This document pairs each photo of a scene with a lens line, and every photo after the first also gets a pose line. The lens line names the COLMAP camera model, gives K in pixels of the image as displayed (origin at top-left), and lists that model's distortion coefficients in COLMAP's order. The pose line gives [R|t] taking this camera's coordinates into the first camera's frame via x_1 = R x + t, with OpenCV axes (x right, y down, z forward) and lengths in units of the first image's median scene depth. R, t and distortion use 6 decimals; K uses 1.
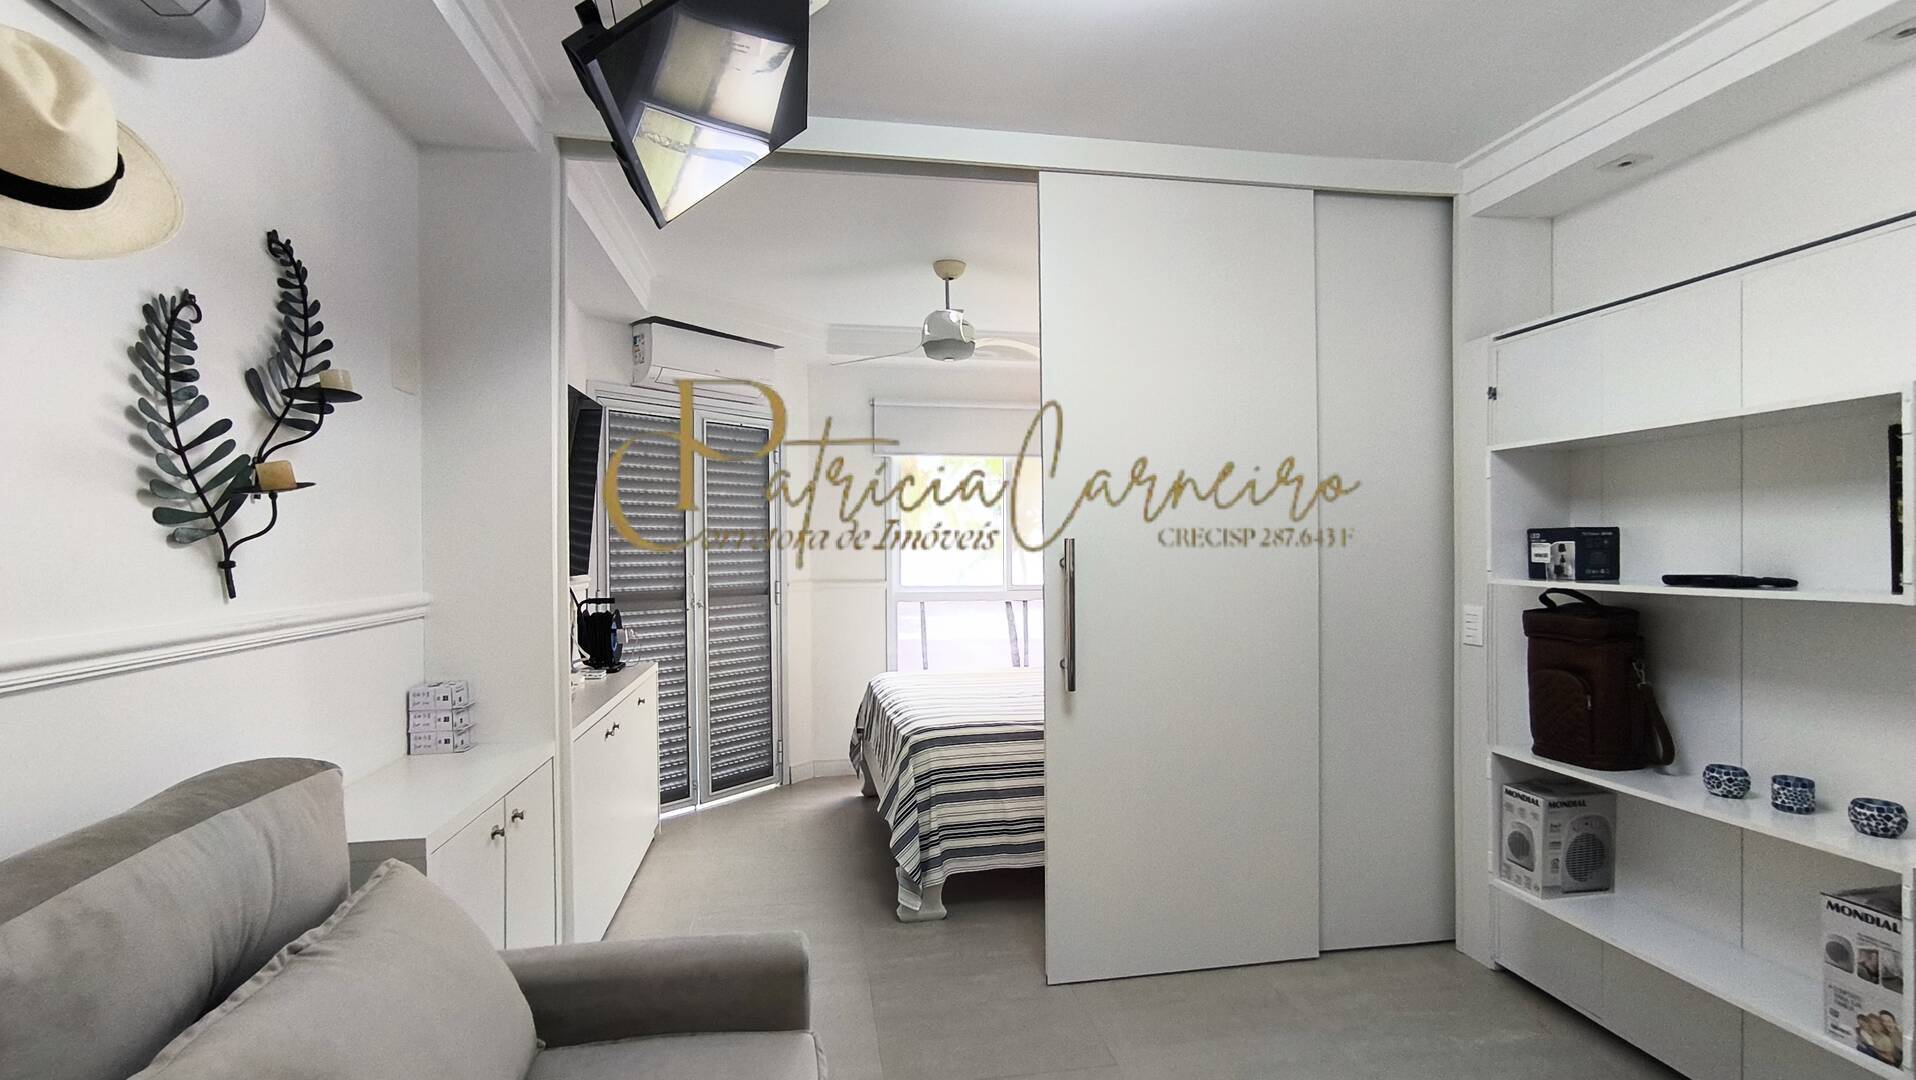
lens RADIAL K [[866.3, 0, 950.4], [0, 866.3, 545.9], [0, 0, 1]] dist [-0.031610, 0.010618]
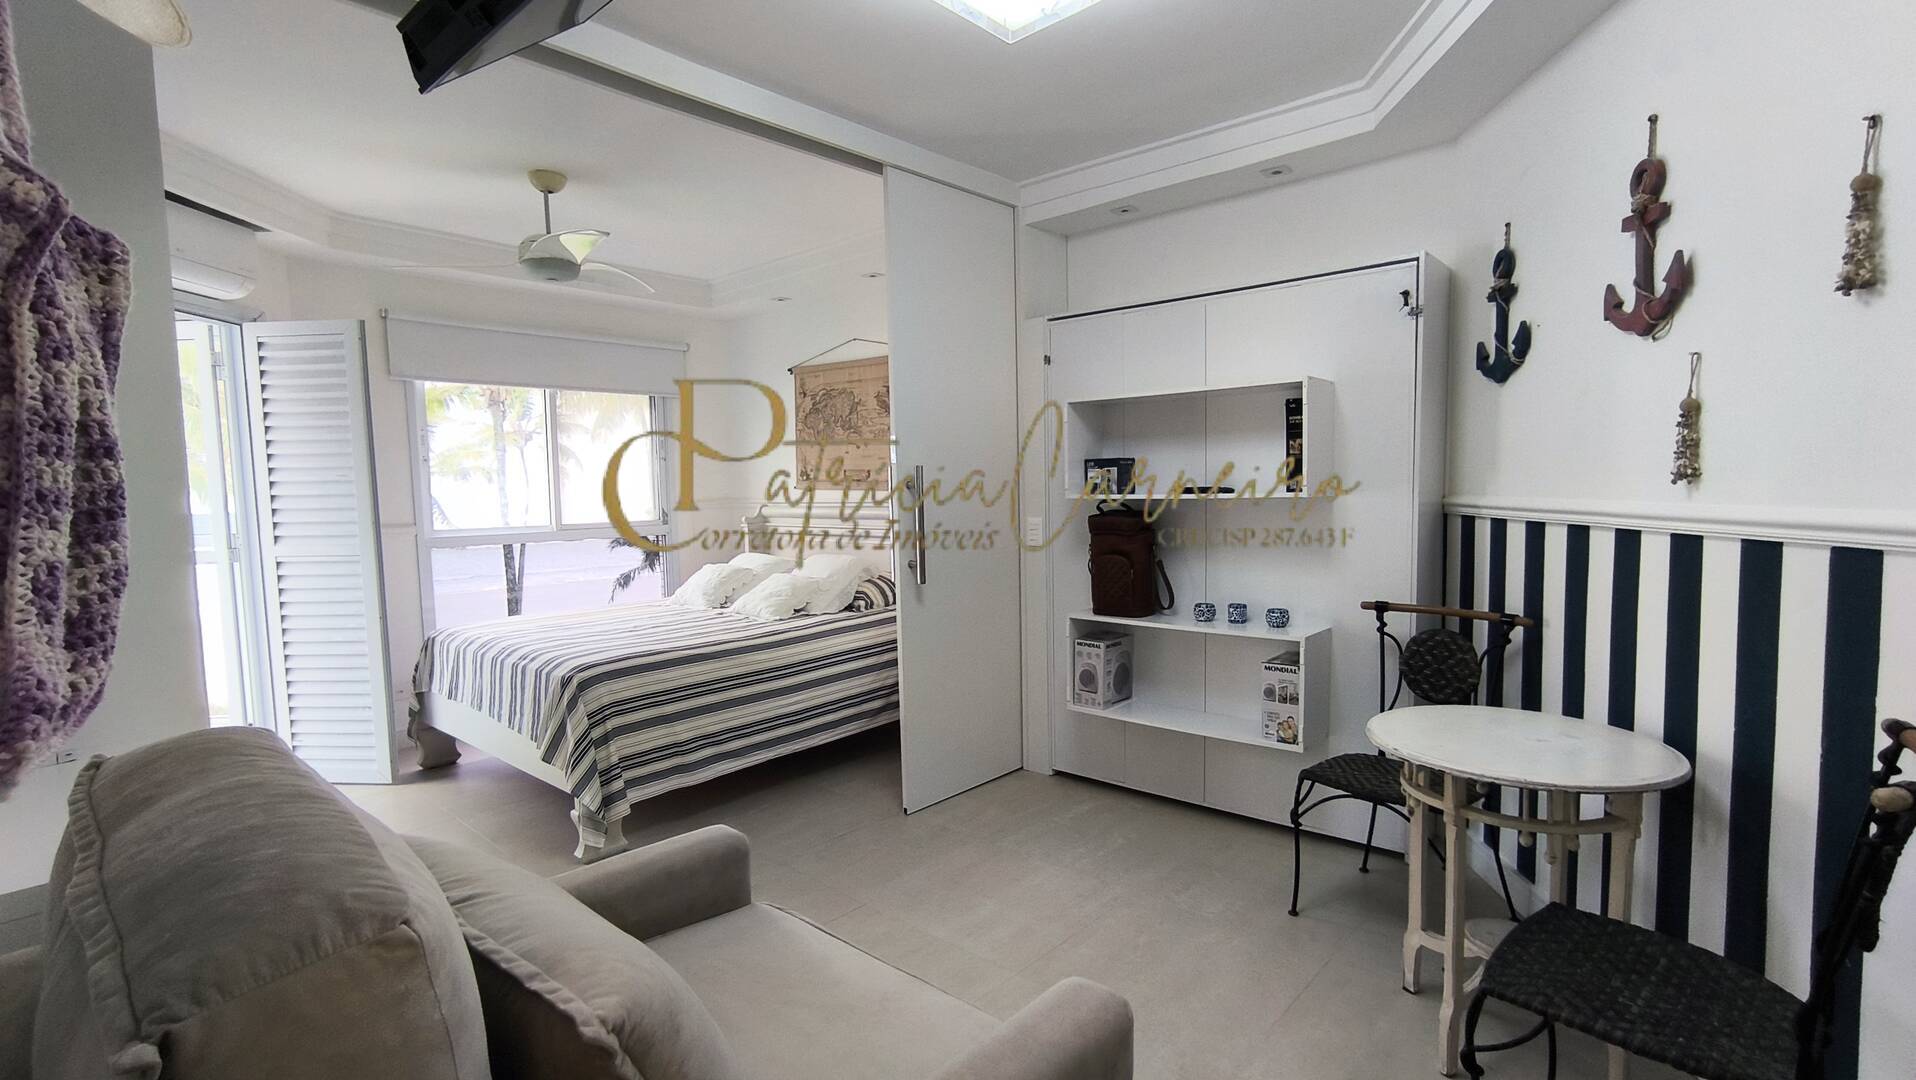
lens RADIAL K [[881.3, 0, 950.2], [0, 881.3, 556.1], [0, 0, 1]] dist [-0.045655, 0.031015]
pose [[0.789415, -0.059388, 0.610981, -0.409321], [0.015138, 0.996890, 0.077341, 0.024263], [-0.613673, -0.051805, 0.787859, -0.025048]]
